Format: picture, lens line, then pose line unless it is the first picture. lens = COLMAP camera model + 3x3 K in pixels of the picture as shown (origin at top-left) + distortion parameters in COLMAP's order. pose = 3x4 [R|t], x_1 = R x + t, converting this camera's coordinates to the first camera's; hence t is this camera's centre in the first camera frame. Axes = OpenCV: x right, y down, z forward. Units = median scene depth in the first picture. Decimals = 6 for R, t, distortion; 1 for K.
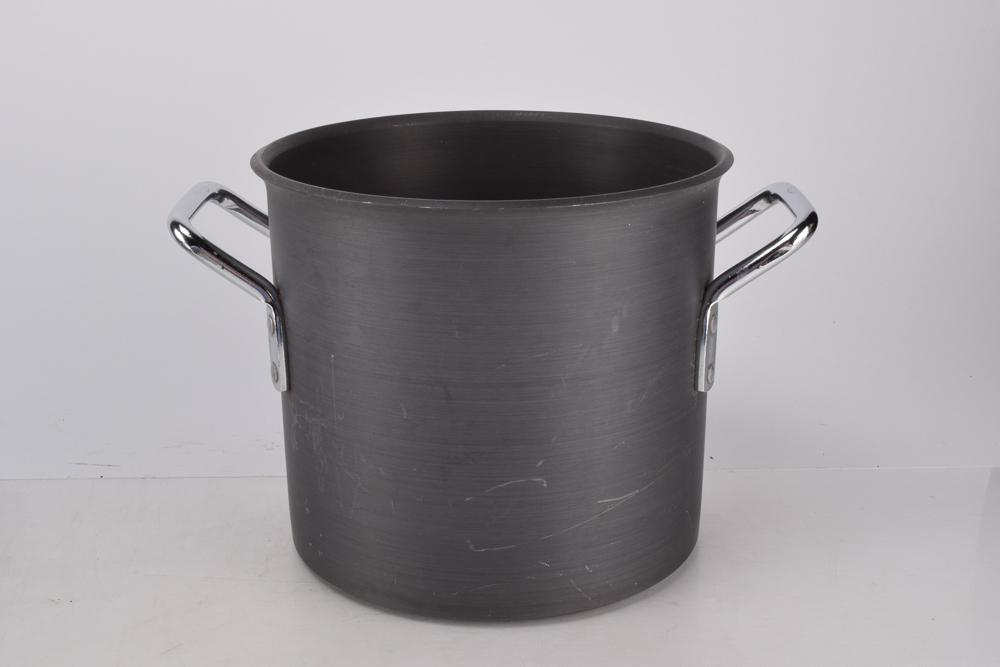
lens RADIAL K [[1429.7, 0, 504.1], [0, 1429.7, 333.5], [0, 0, 1]] dist [0.076783, 0.000000]
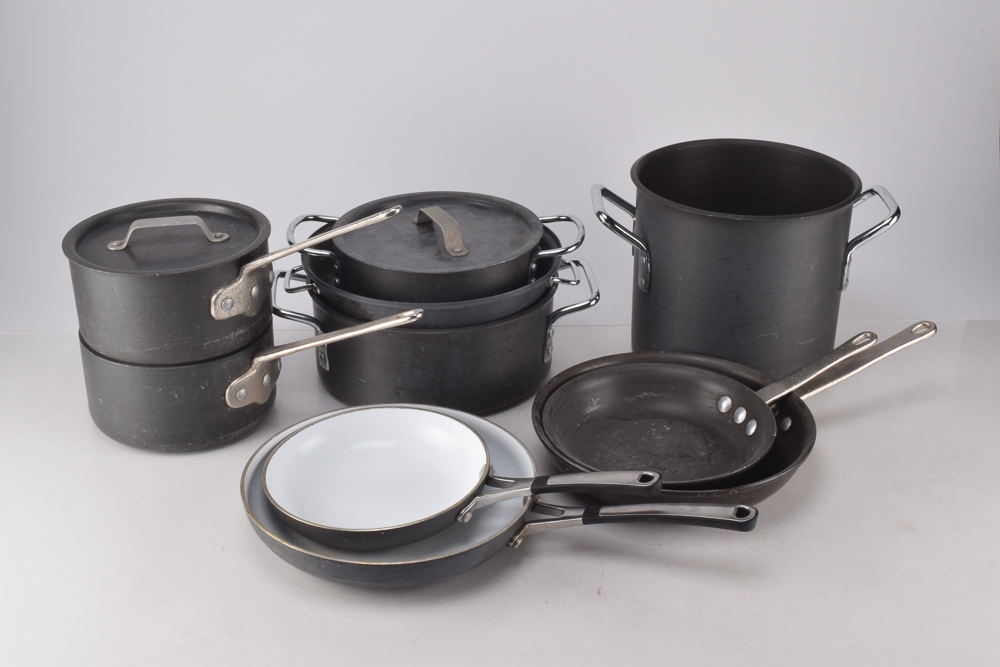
lens RADIAL K [[1429.7, 0, 498.6], [0, 1429.7, 332.3], [0, 0, 1]] dist [0.076783, 0.000000]
pose [[0.999610, 0.002442, 0.027827, -0.443956], [-0.006587, 0.988685, 0.149864, -0.221688], [-0.027146, -0.149989, 0.988315, -1.140691]]
